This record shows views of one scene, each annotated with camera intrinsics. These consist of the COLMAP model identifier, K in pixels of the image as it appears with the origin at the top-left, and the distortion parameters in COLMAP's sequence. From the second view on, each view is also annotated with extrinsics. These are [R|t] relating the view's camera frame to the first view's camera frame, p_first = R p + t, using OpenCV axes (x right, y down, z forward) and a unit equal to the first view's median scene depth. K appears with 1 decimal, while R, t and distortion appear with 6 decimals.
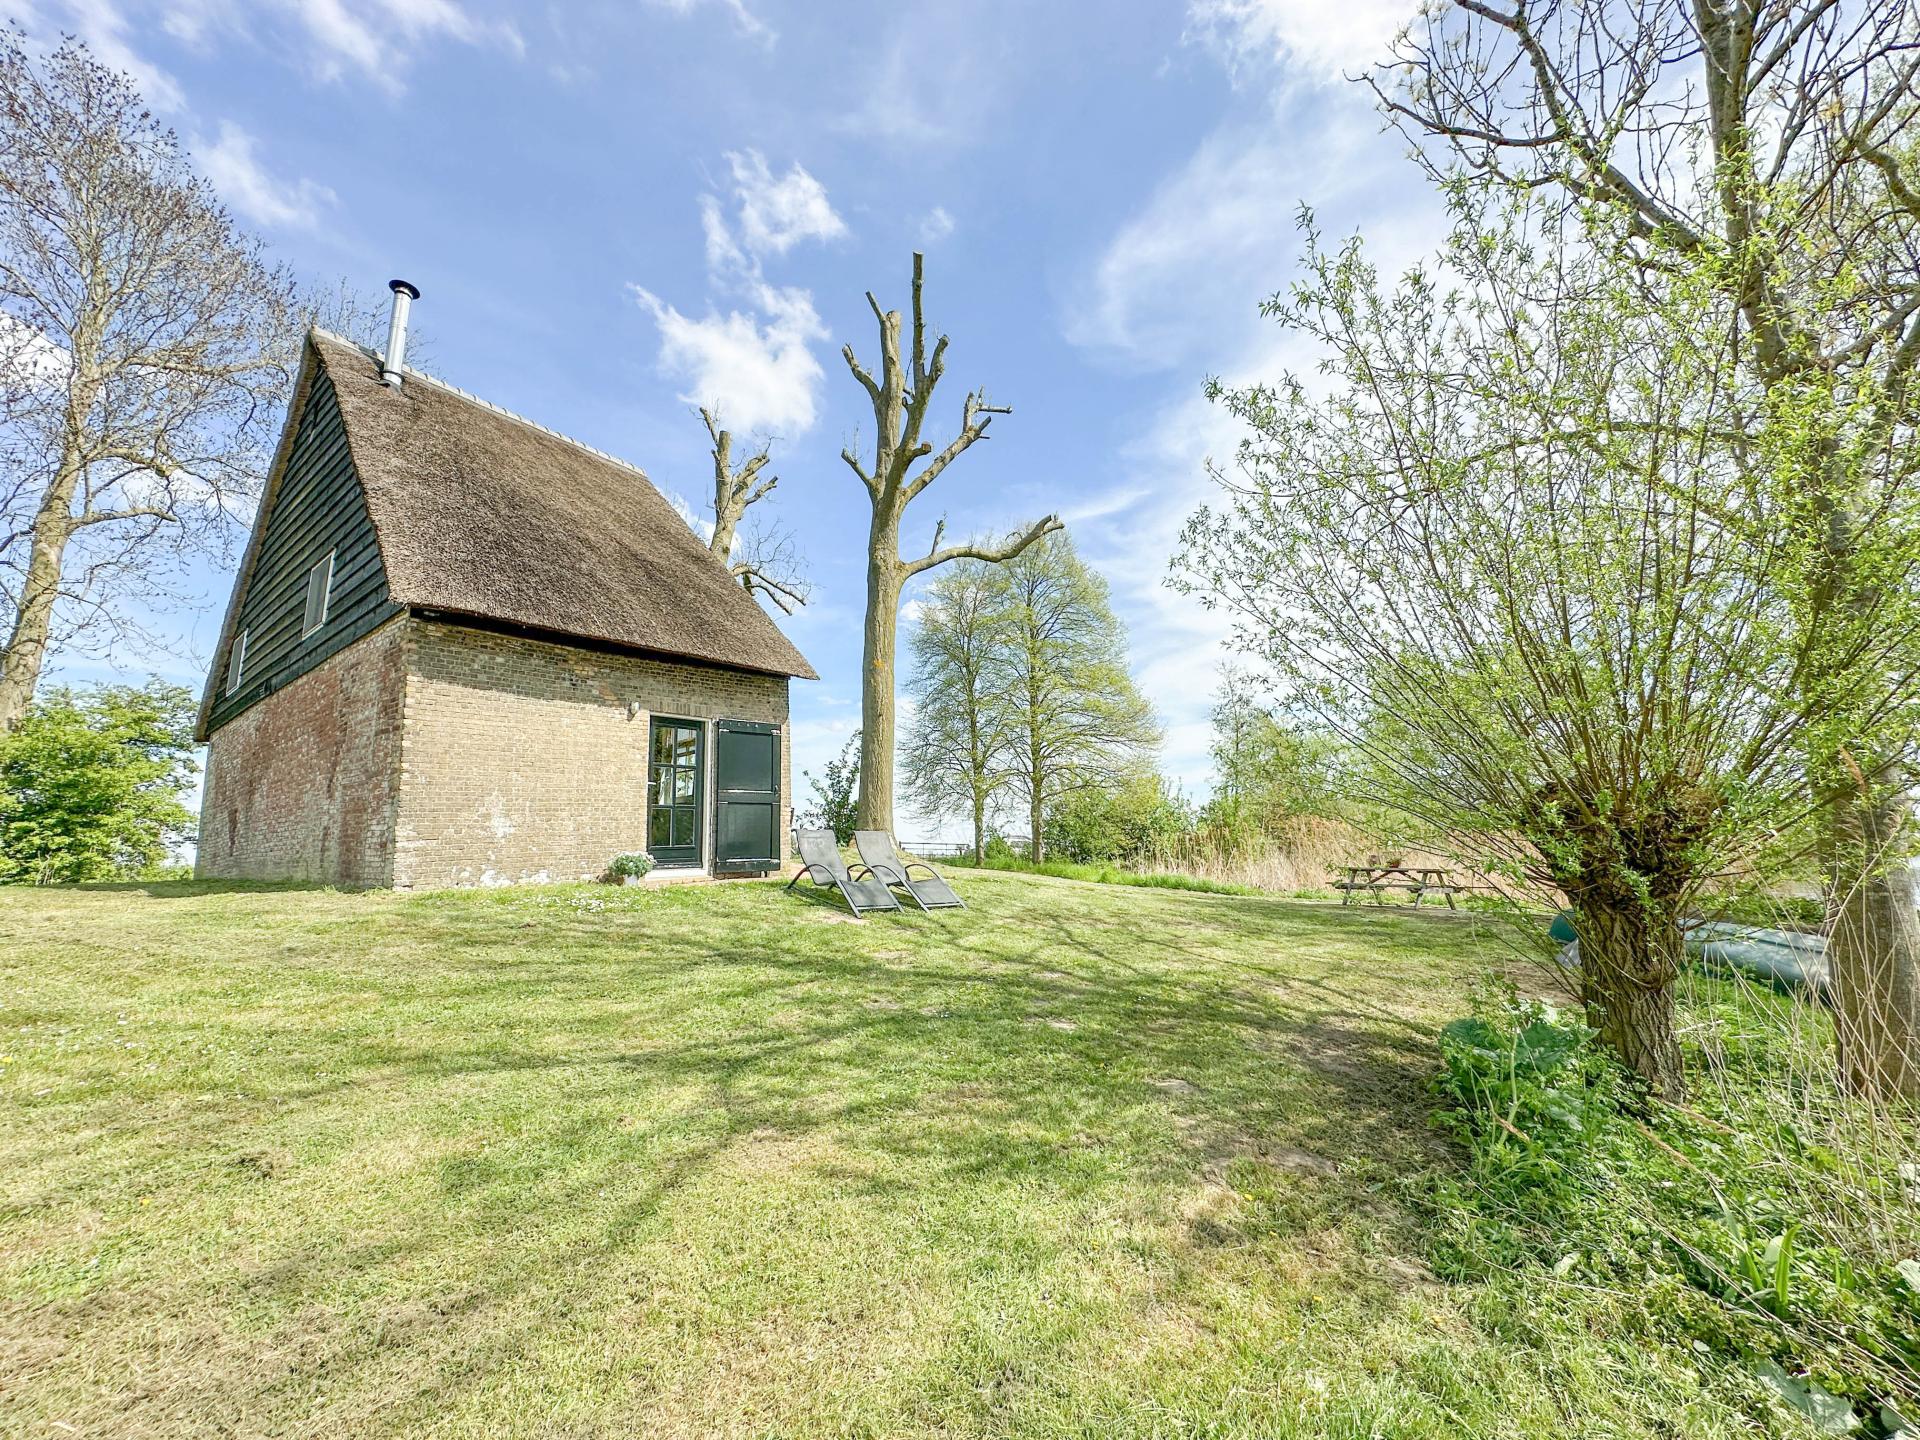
lens RADIAL K [[754.9, 0, 960.0], [0, 754.9, 720.0], [0, 0, 1]] dist [-0.000307, -0.000033]
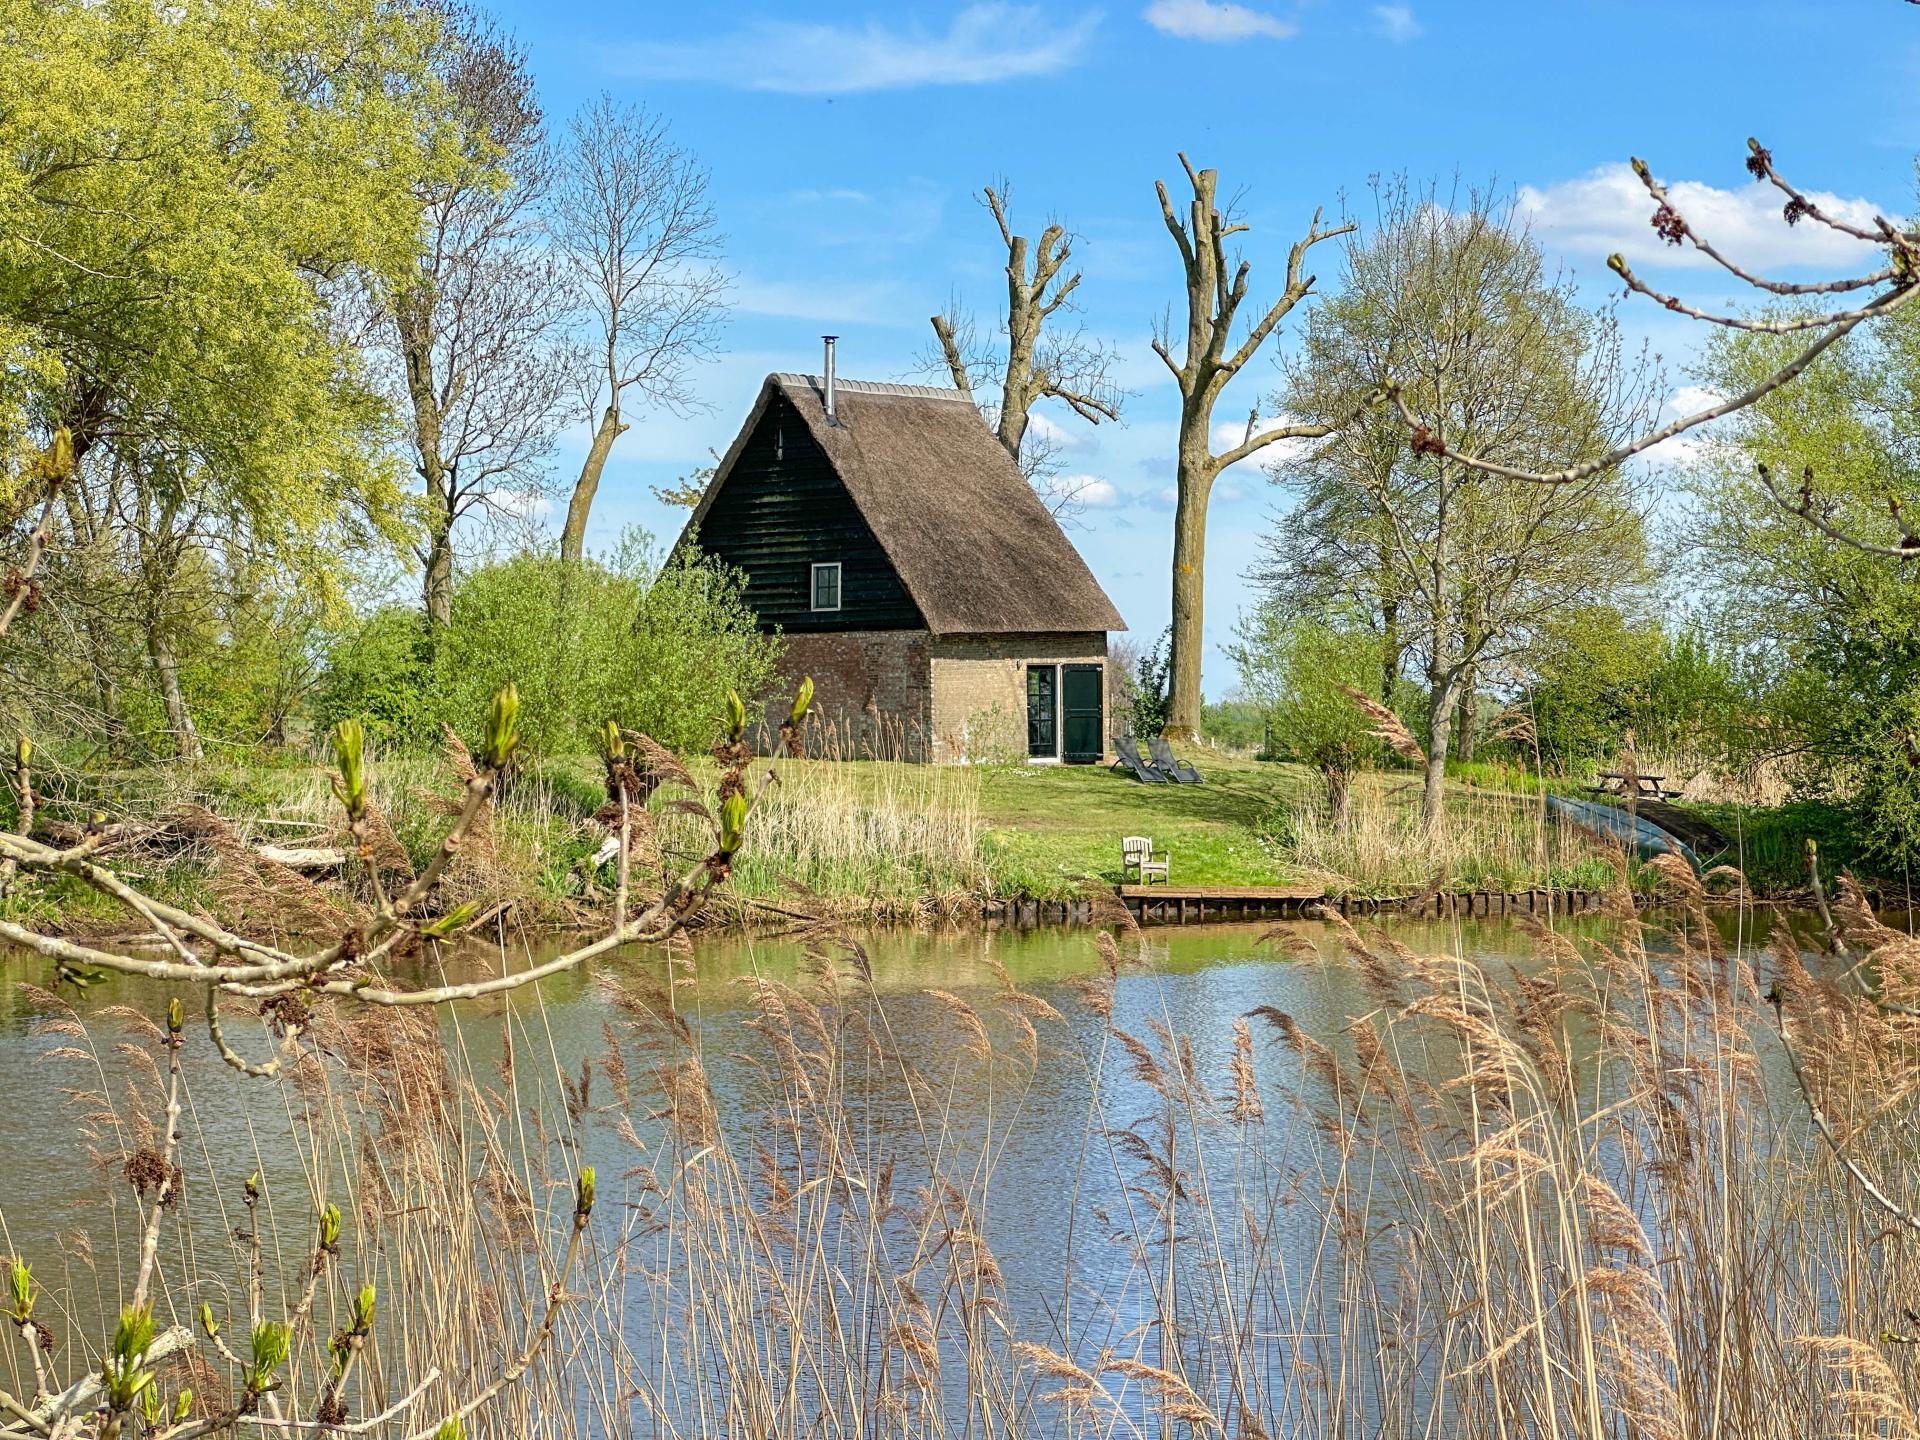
lens RADIAL K [[4865.0, 0, 960.0], [0, 4865.0, 720.0], [0, 0, 1]] dist [-0.096208, -0.107596]
pose [[0.973228, 0.028308, -0.228091, 1.095774], [0.014309, 0.982999, 0.183053, -1.073359], [0.229395, -0.181417, 0.956277, -5.386796]]
